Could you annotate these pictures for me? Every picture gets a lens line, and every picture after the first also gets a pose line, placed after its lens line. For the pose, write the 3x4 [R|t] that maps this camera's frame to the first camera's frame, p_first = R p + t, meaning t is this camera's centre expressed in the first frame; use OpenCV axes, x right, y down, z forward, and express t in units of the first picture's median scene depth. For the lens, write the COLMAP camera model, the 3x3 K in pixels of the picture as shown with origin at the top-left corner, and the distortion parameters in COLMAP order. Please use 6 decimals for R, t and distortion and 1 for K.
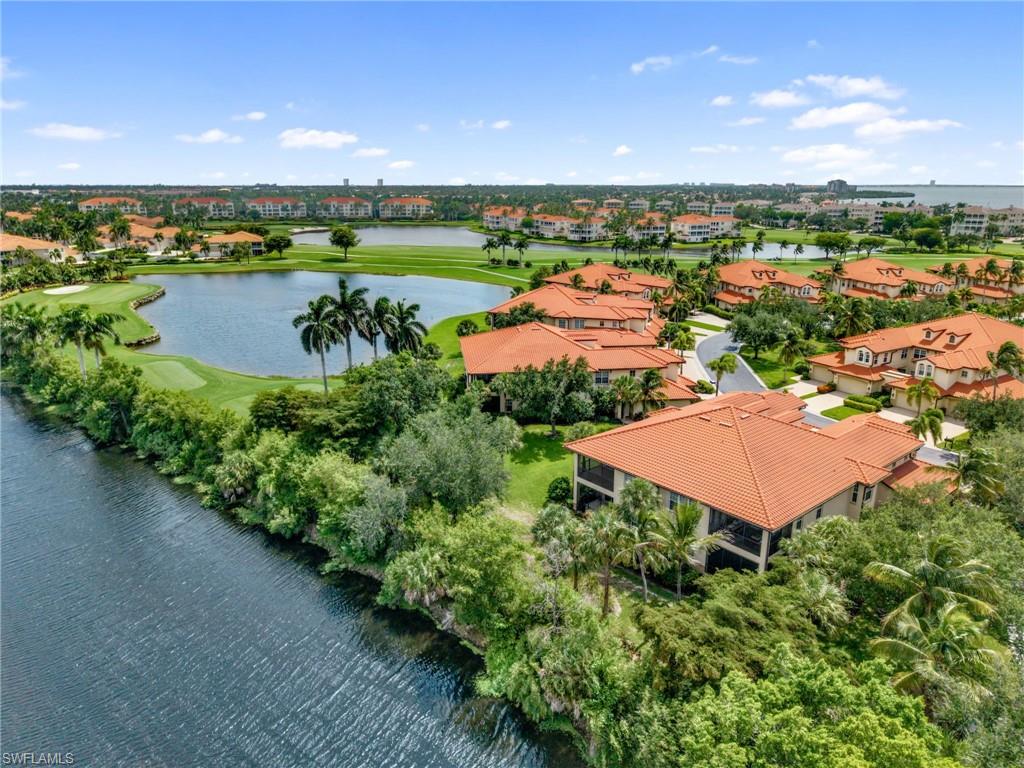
lens RADIAL K [[688.8, 0, 513.1], [0, 688.8, 386.7], [0, 0, 1]] dist [-0.009082, -0.001734]
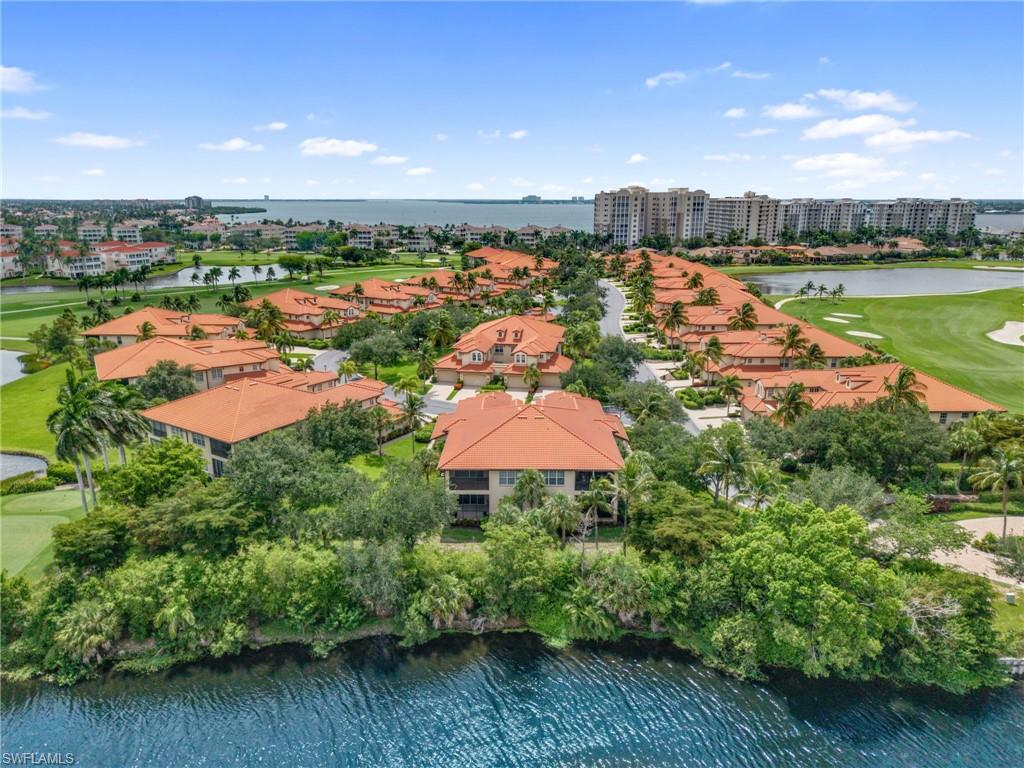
lens RADIAL K [[688.8, 0, 510.5], [0, 688.8, 383.9], [0, 0, 1]] dist [-0.009082, -0.001734]
pose [[0.632355, -0.195735, 0.749543, -0.285564], [0.210168, 0.974612, 0.077200, -0.049840], [-0.745625, 0.108713, 0.657438, 0.038885]]
